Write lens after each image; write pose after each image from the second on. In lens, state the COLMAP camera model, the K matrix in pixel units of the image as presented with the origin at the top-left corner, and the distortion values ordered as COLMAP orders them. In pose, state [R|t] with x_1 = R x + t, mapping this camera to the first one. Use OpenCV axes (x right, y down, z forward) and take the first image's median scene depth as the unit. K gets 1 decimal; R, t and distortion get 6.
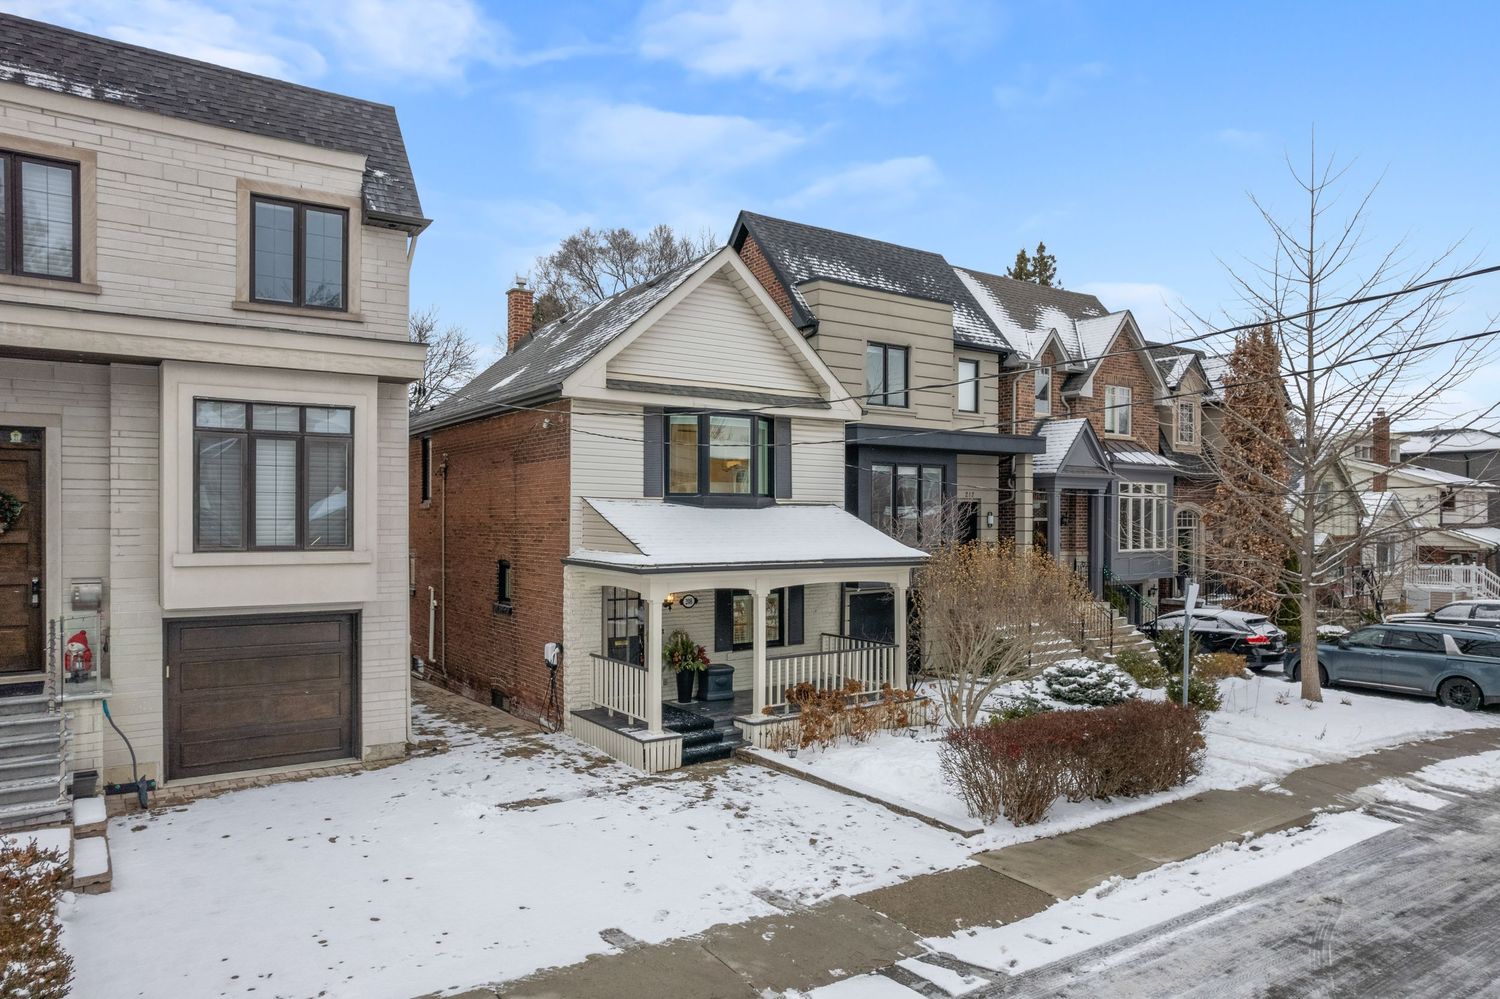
lens RADIAL K [[989.2, 0, 756.5], [0, 989.2, 500.6], [0, 0, 1]] dist [-0.077607, 0.070096]
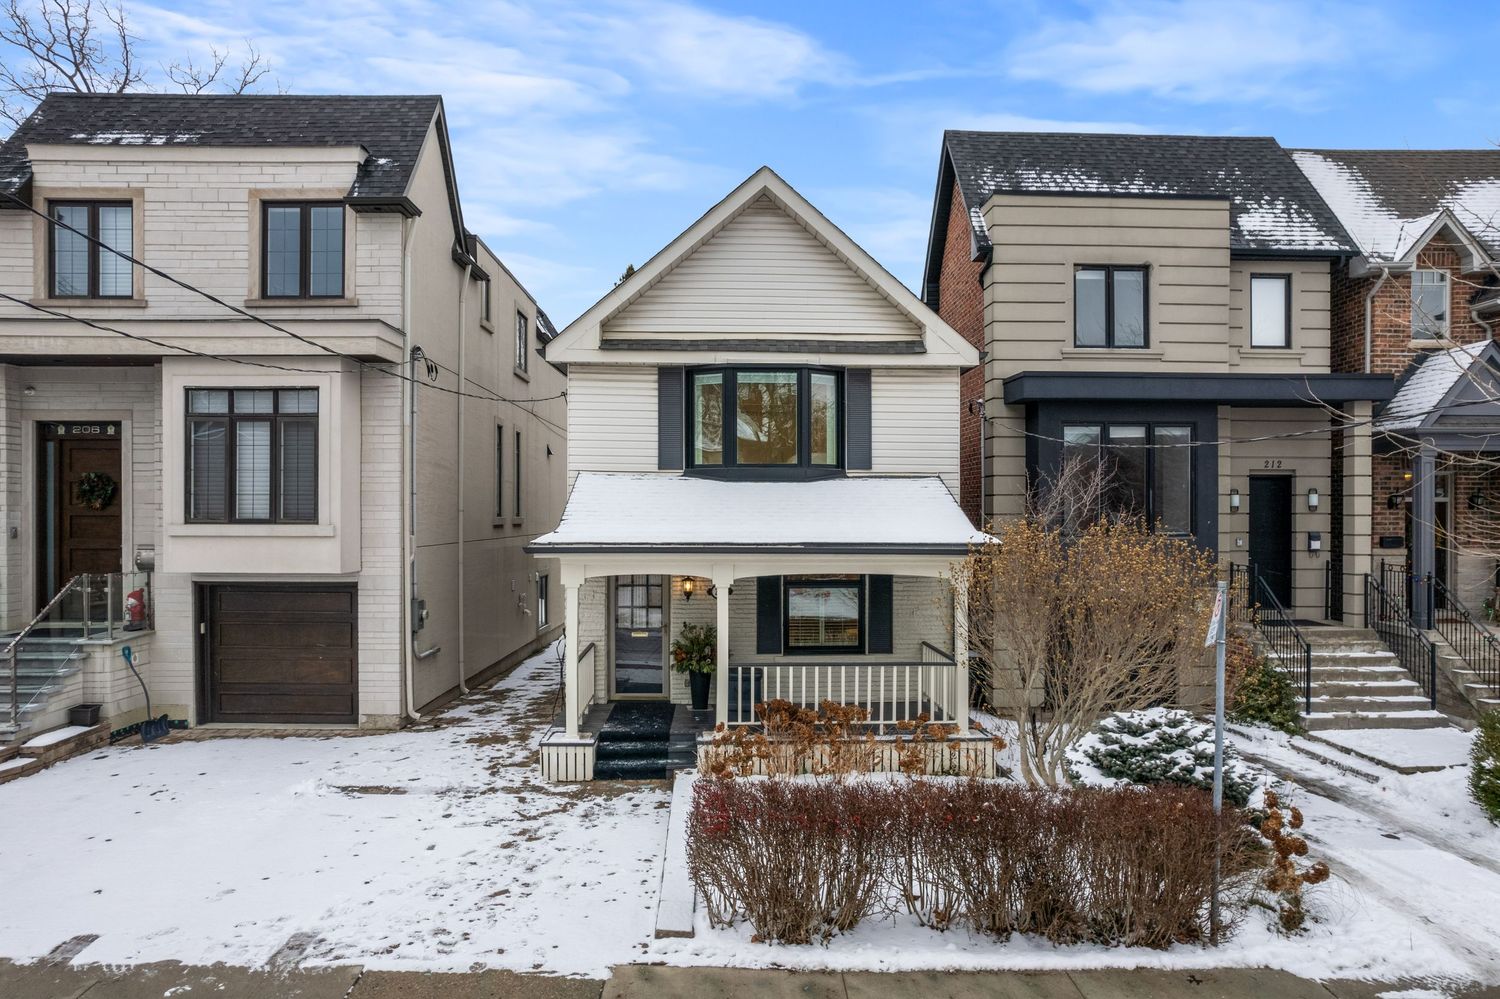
lens RADIAL K [[989.2, 0, 756.5], [0, 989.2, 500.6], [0, 0, 1]] dist [-0.077607, 0.070096]
pose [[0.826873, -0.009253, -0.562313, 0.554548], [0.010391, 0.999945, -0.001174, 0.031272], [0.562293, -0.004872, 0.826924, 0.394507]]
